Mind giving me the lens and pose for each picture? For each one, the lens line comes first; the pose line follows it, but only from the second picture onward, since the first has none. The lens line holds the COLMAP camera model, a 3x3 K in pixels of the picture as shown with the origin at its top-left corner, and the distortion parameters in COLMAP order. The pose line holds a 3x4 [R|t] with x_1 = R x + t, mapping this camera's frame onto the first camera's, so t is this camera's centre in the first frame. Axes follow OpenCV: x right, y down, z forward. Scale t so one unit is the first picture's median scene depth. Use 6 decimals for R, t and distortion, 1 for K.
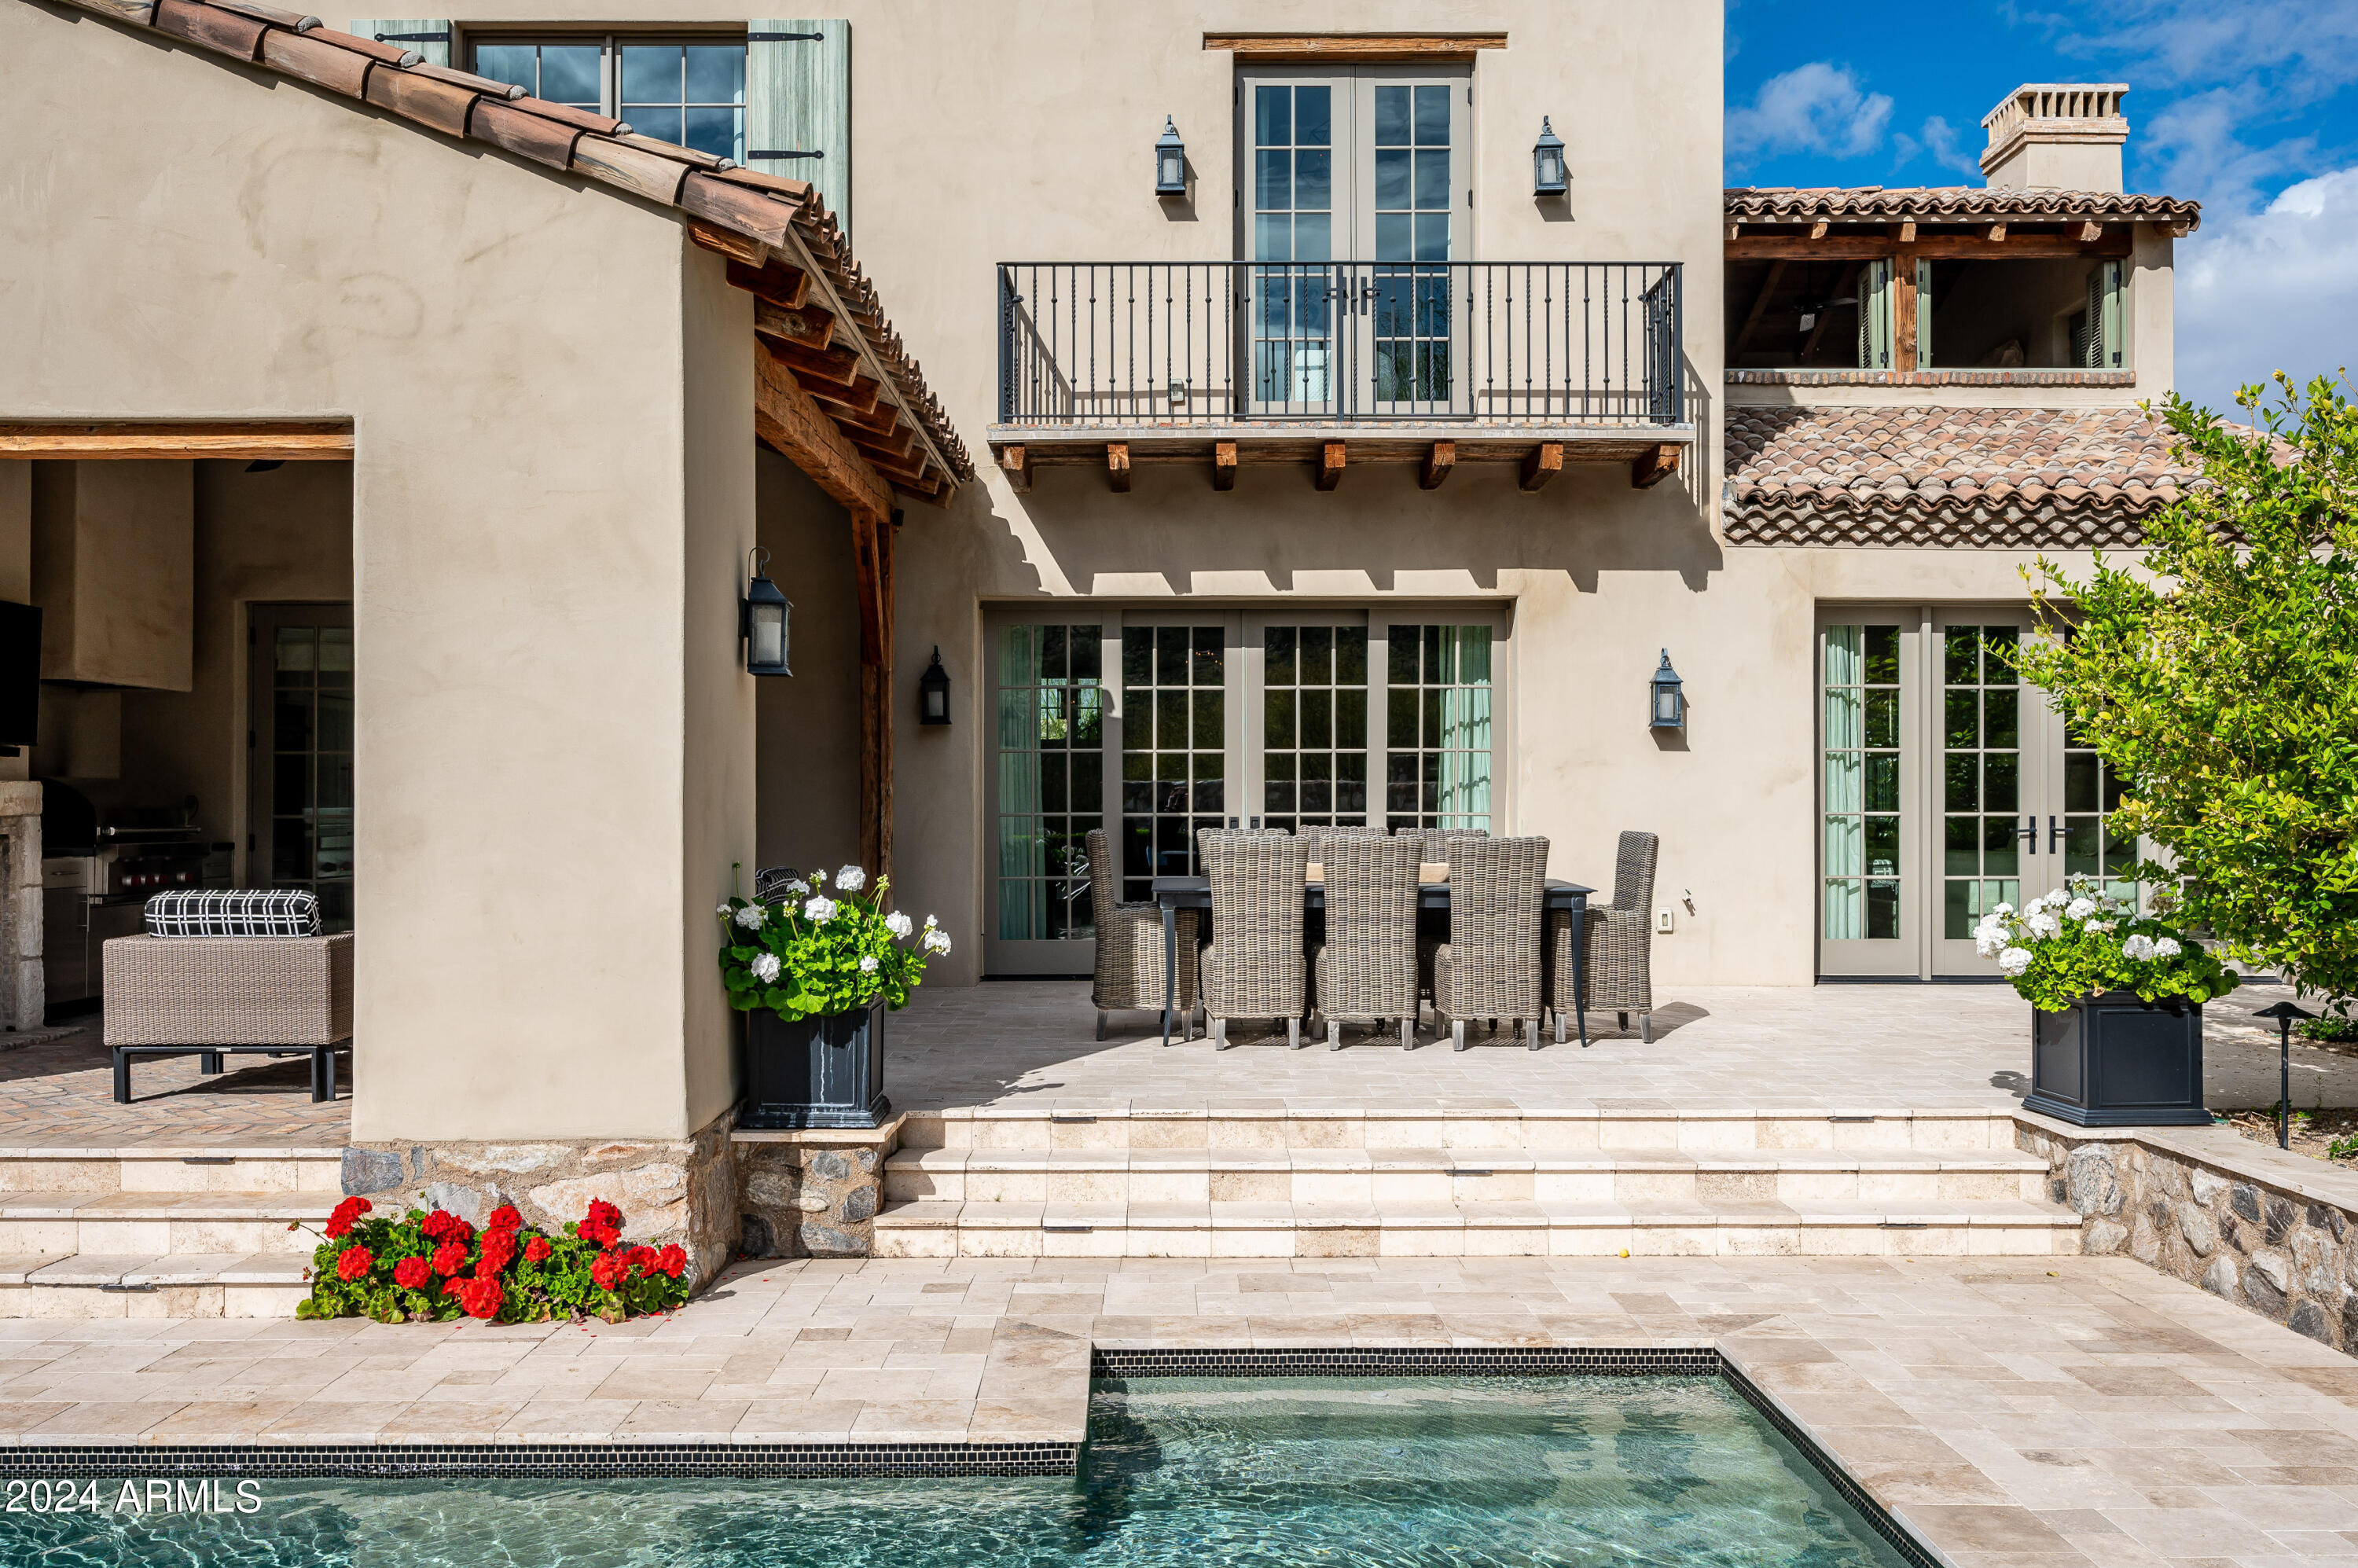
lens RADIAL K [[1970.4, 0, 1177.1], [0, 1970.4, 821.7], [0, 0, 1]] dist [-0.005675, 0.001487]
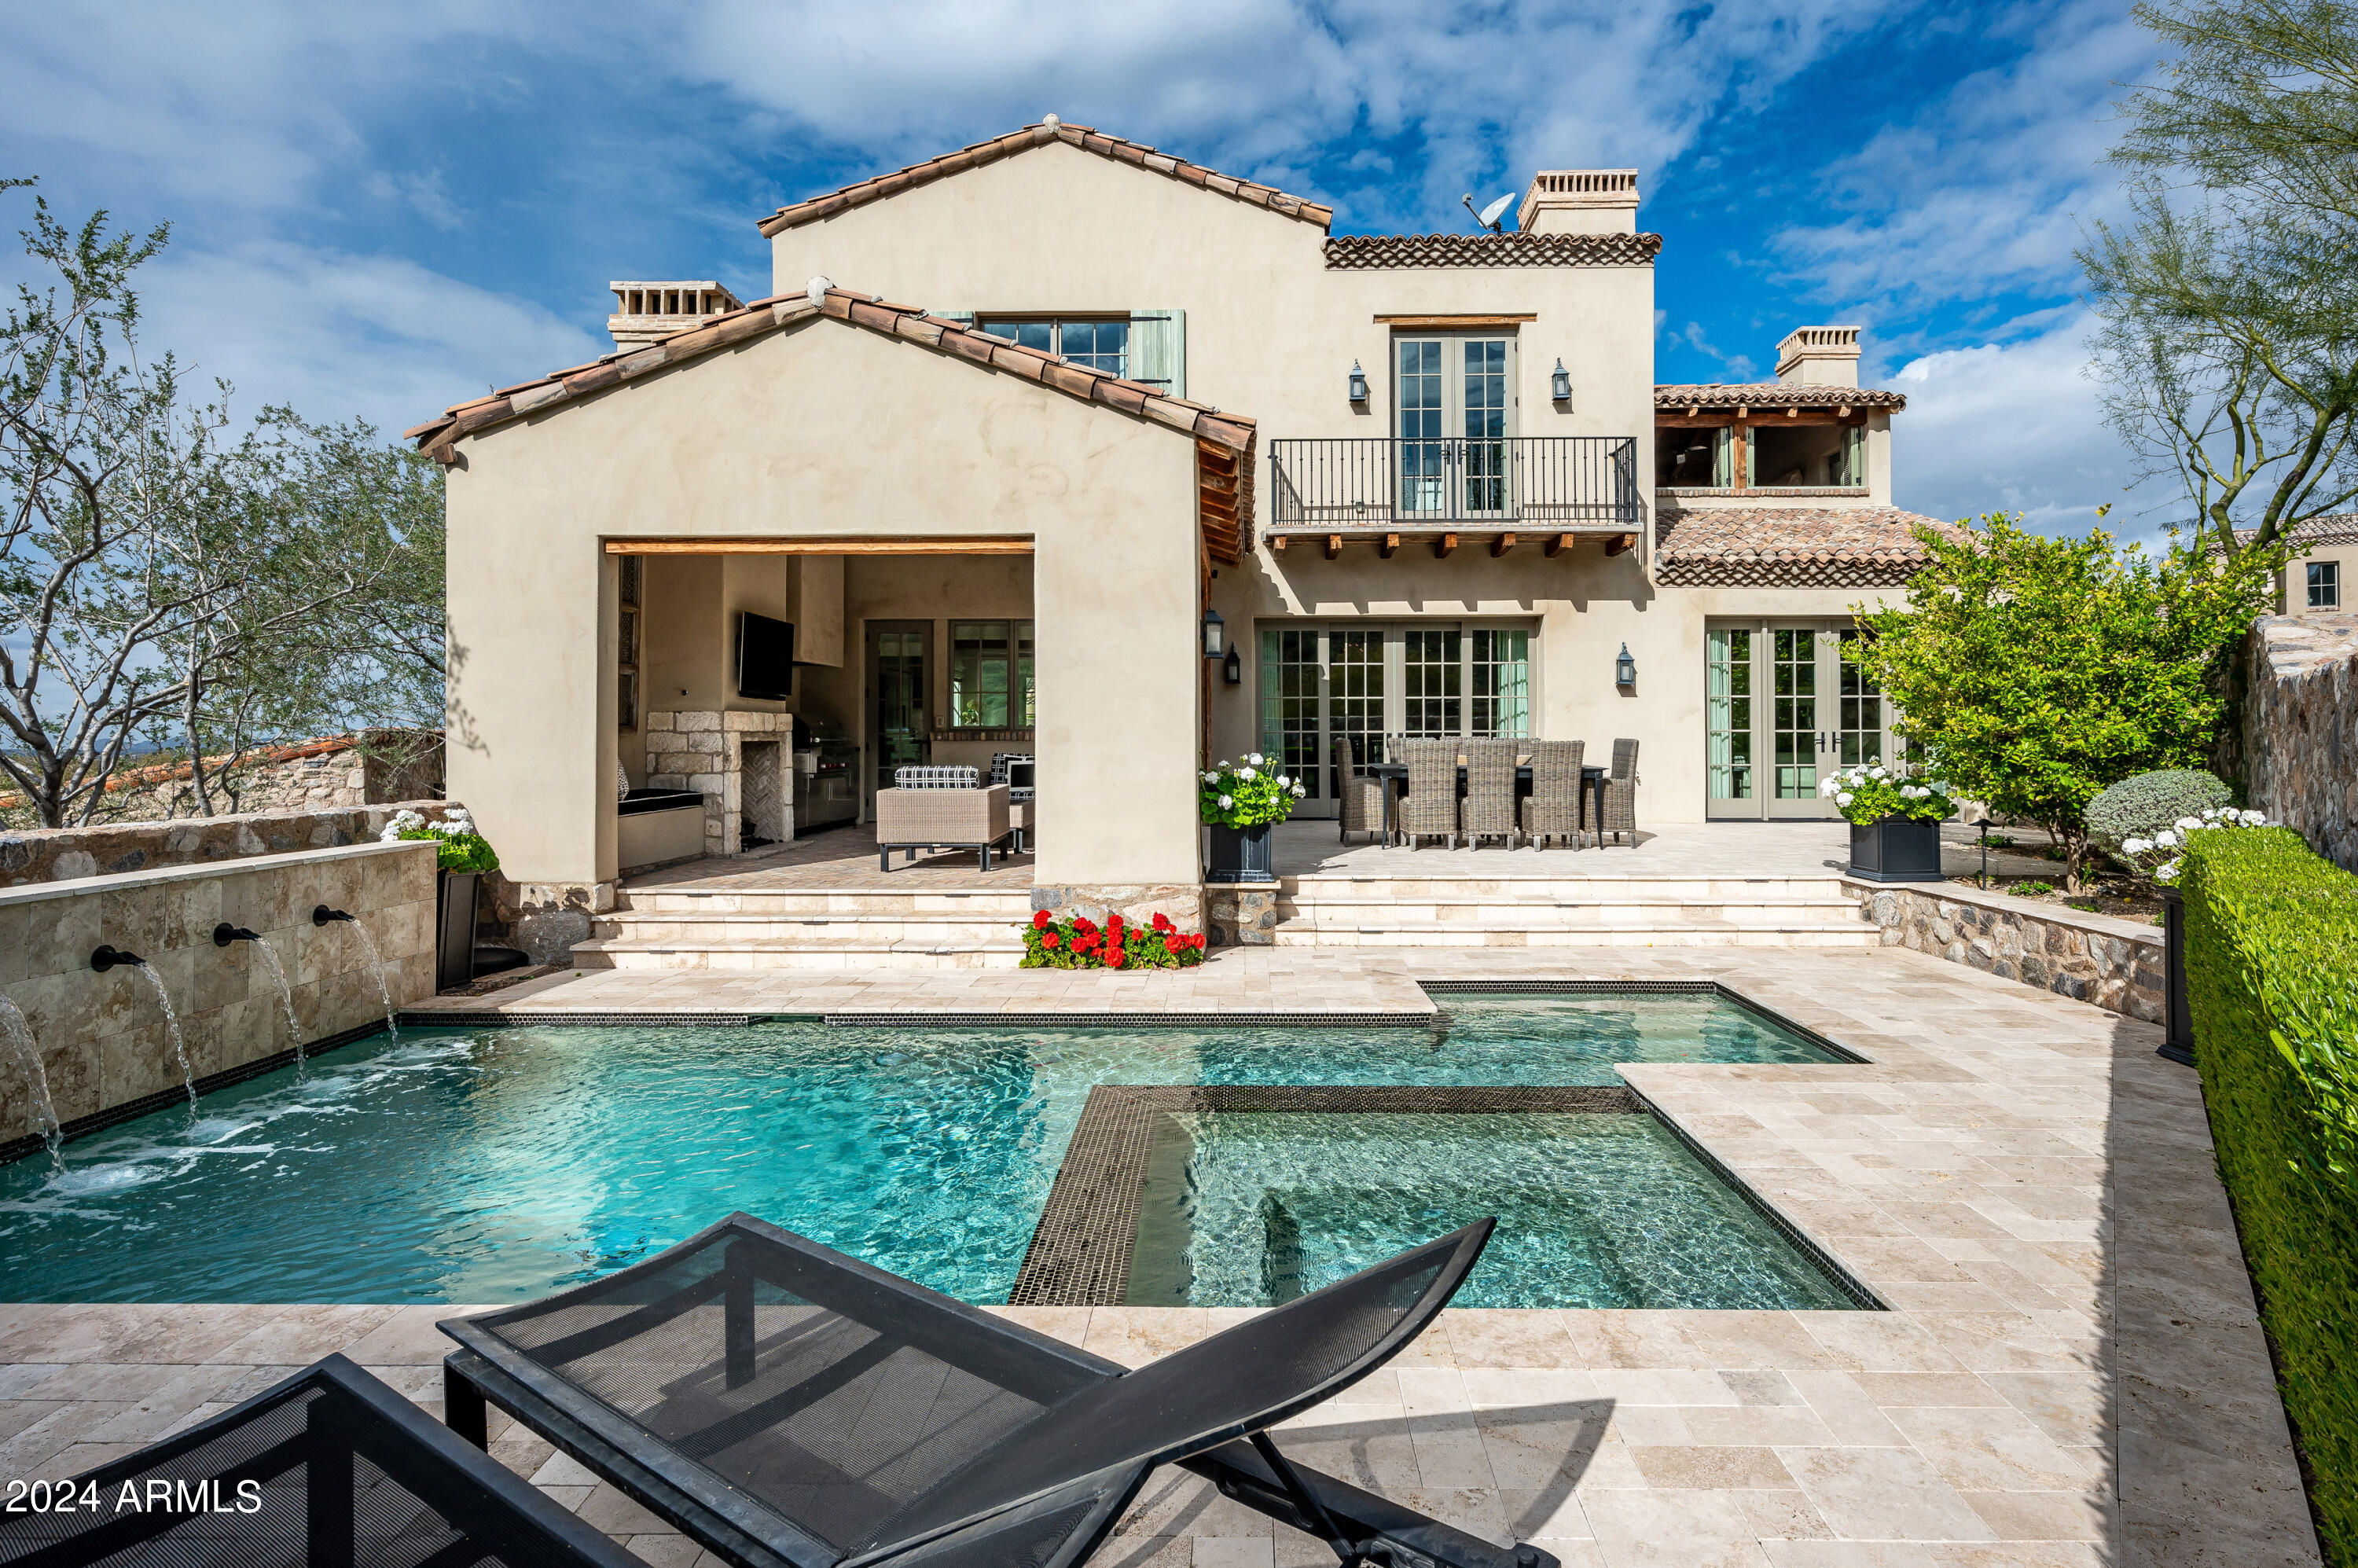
lens RADIAL K [[1224.7, 0, 1187.4], [0, 1224.7, 738.1], [0, 0, 1]] dist [-0.002357, -0.000362]
pose [[0.999717, -0.001029, -0.023770, -0.156499], [0.000850, 0.999971, -0.007531, 0.012698], [0.023777, 0.007508, 0.999689, -0.190991]]
